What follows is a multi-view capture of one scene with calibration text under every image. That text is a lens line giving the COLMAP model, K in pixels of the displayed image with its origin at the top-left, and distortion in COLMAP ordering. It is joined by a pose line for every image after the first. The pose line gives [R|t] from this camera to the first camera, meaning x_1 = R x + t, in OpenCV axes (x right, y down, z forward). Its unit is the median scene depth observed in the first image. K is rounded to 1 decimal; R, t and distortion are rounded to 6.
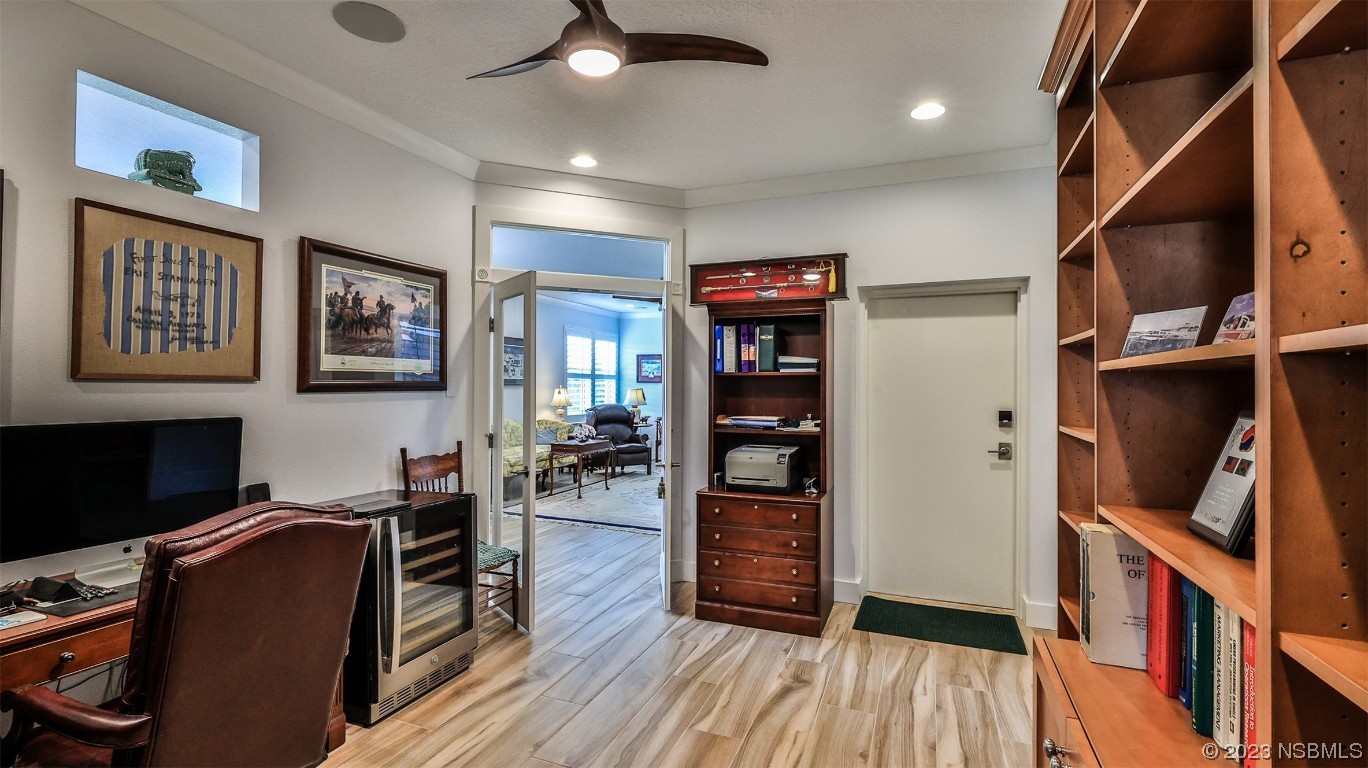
lens RADIAL K [[601.5, 0, 685.3], [0, 601.5, 384.7], [0, 0, 1]] dist [-0.011690, -0.000083]
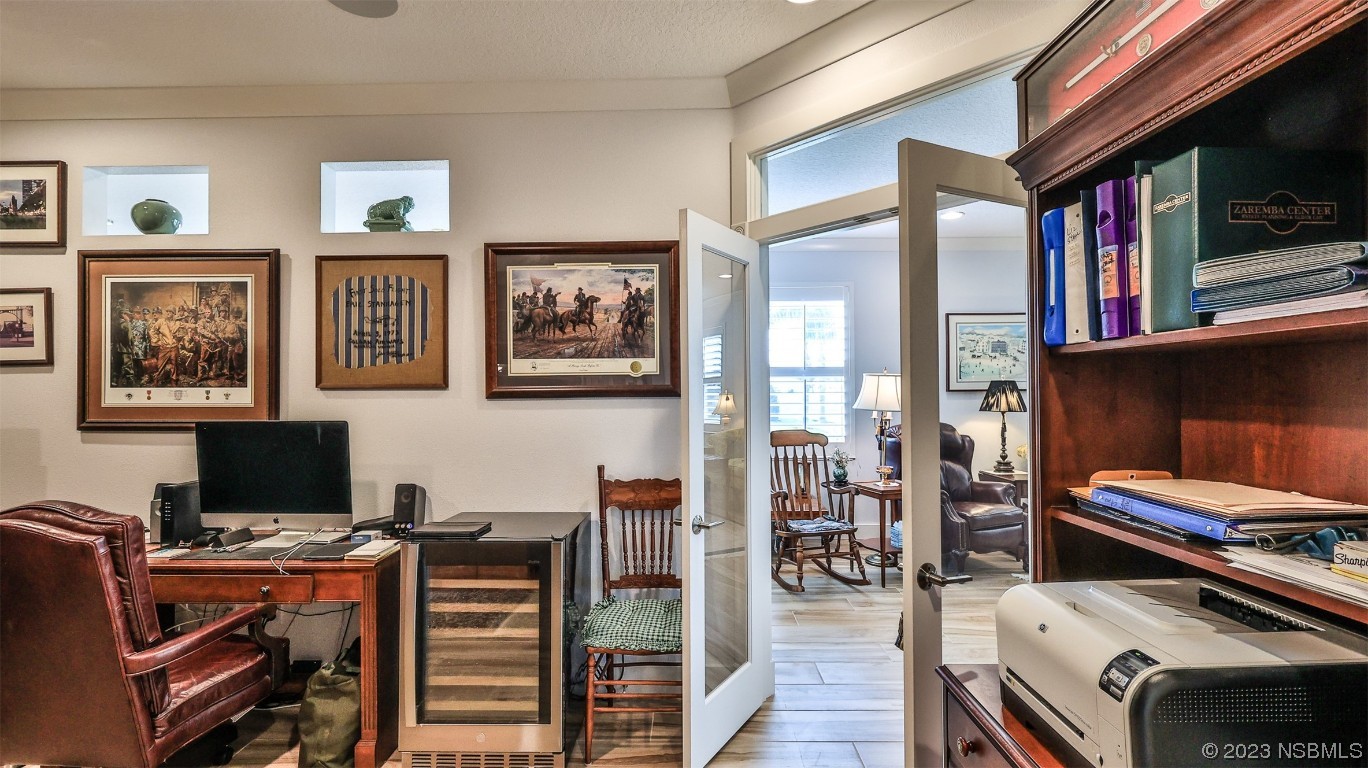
lens RADIAL K [[601.5, 0, 682.8], [0, 601.5, 382.3], [0, 0, 1]] dist [-0.011690, -0.000083]
pose [[0.364233, -0.019468, -0.931104, 0.402436], [0.009717, 0.999807, -0.017103, 0.005738], [0.931257, -0.002818, 0.364351, 0.918131]]
